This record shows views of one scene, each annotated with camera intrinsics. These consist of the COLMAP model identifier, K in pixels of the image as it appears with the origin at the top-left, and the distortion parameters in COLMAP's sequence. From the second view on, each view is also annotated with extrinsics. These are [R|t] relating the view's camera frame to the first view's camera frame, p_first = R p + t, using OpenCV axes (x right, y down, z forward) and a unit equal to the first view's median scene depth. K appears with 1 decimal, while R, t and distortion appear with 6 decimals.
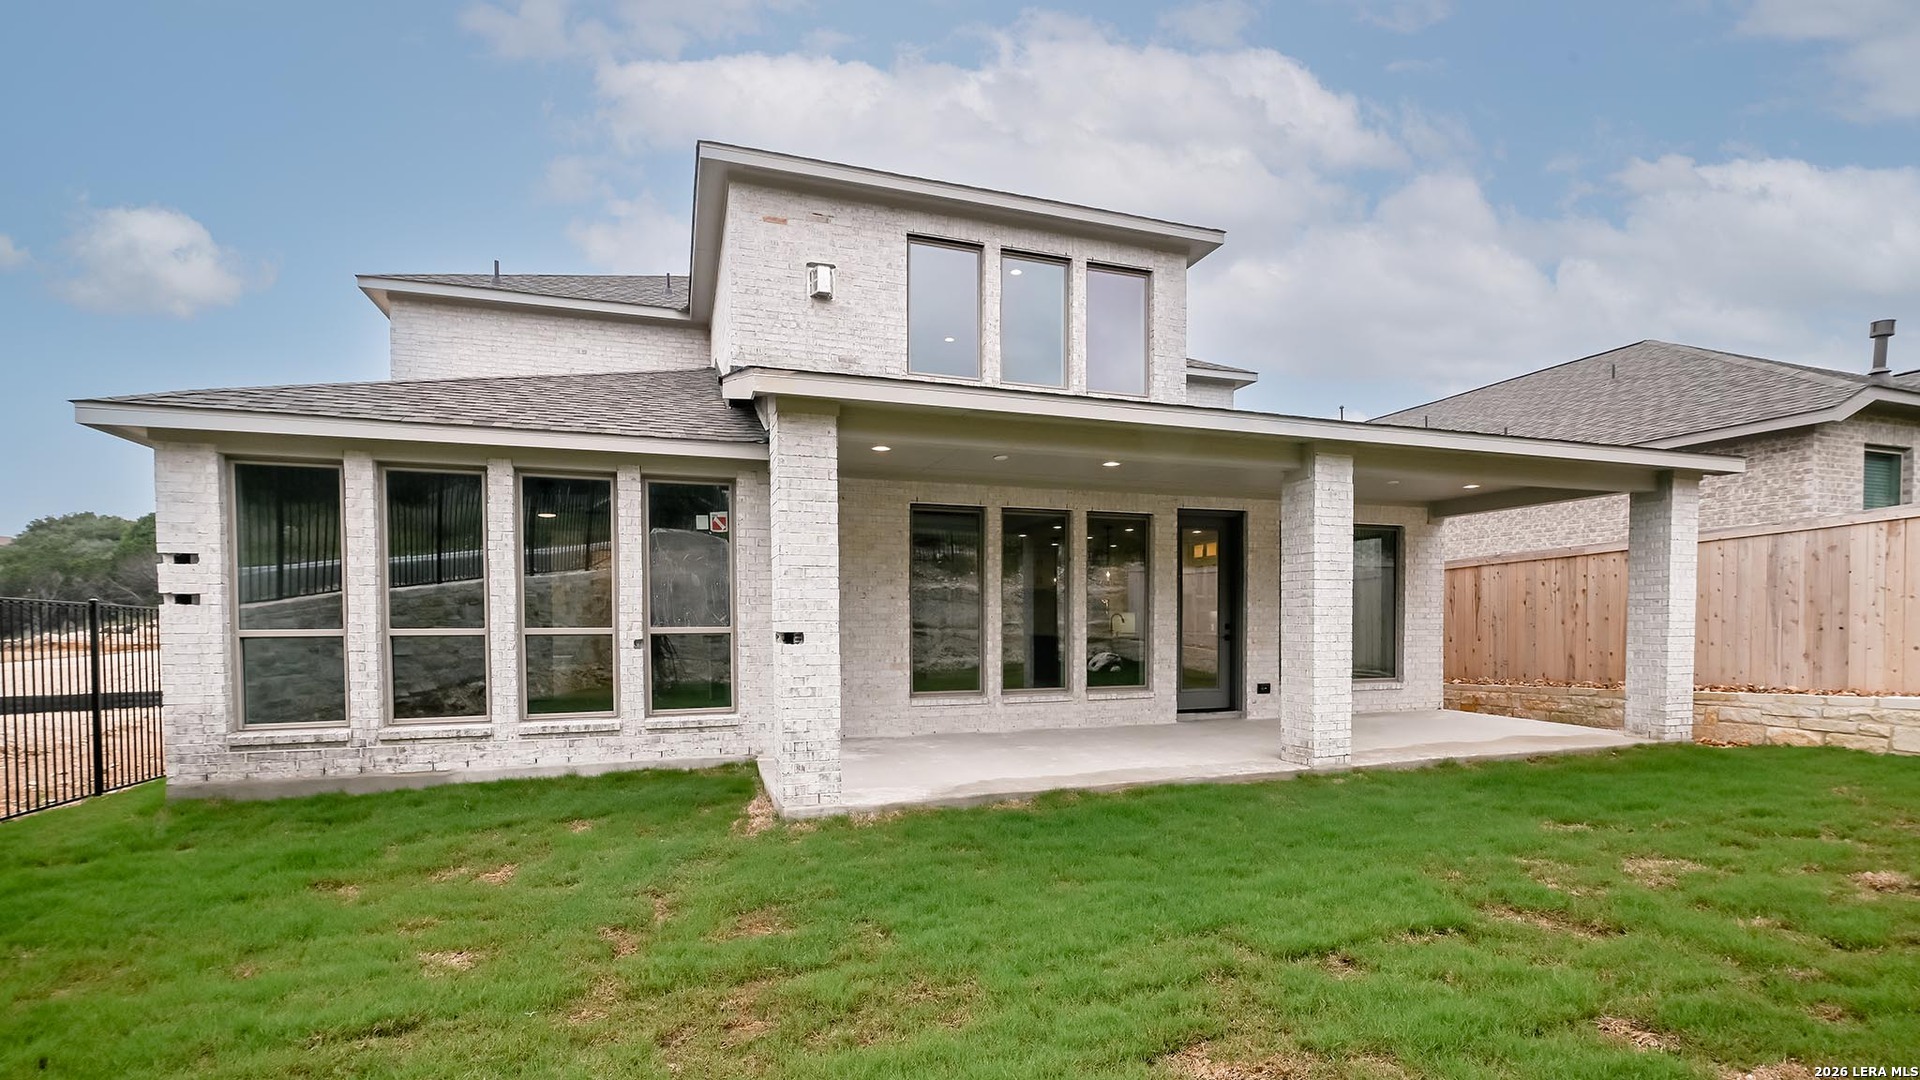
lens RADIAL K [[852.2, 0, 960.8], [0, 852.2, 639.3], [0, 0, 1]] dist [-0.000358, 0.000012]
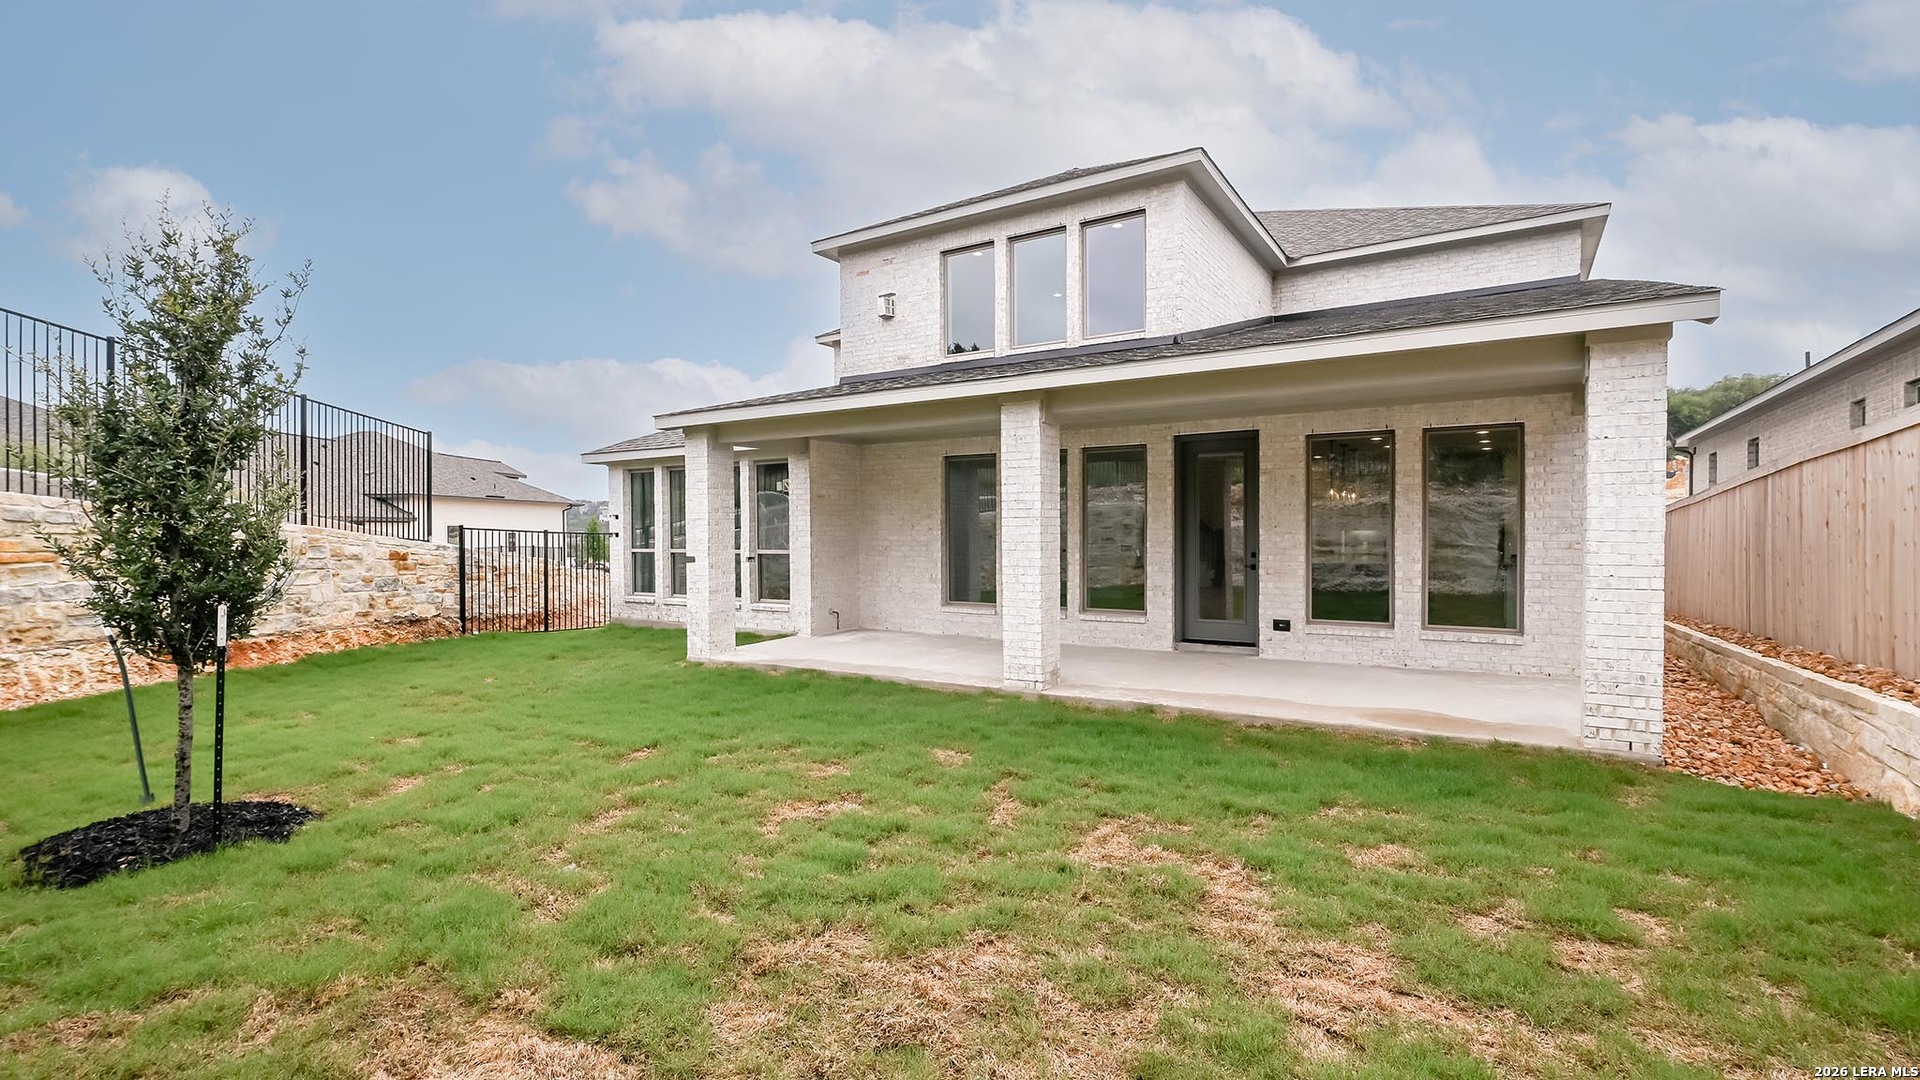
lens RADIAL K [[846.7, 0, 960.0], [0, 846.7, 540.0], [0, 0, 1]] dist [-0.001456, -0.000529]
pose [[0.625435, 0.008288, -0.780232, 0.972820], [-0.013804, 0.999905, -0.000444, -0.031245], [0.780154, 0.011048, 0.625490, 0.209535]]
